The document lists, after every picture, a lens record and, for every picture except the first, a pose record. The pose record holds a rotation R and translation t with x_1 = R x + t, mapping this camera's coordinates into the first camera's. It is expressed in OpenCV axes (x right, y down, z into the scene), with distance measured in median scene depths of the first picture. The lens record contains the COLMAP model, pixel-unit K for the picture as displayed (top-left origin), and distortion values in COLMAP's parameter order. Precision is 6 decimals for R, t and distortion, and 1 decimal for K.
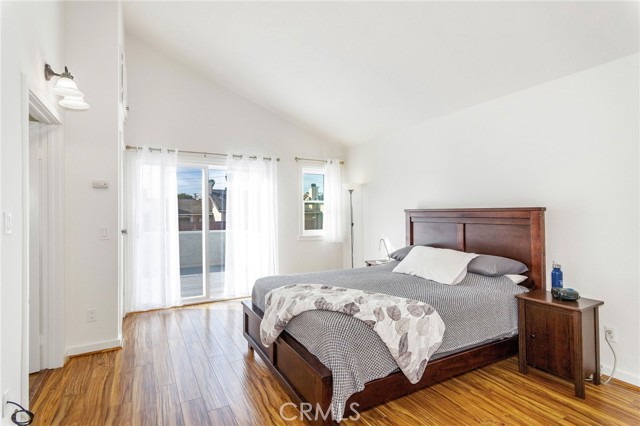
lens RADIAL K [[308.3, 0, 321.7], [0, 308.3, 218.5], [0, 0, 1]] dist [-0.000995, -0.000062]
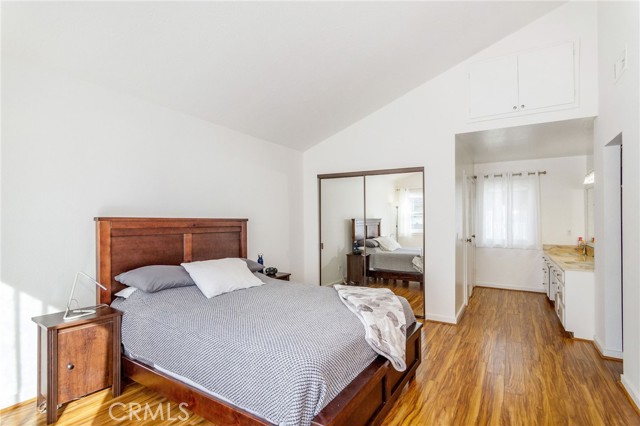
lens RADIAL K [[308.3, 0, 321.7], [0, 308.3, 218.5], [0, 0, 1]] dist [-0.000995, -0.000062]
pose [[-0.473357, 0.005676, 0.880852, -0.678624], [0.006829, 0.999973, -0.002774, -0.029376], [-0.880844, 0.004702, -0.473383, 1.274101]]
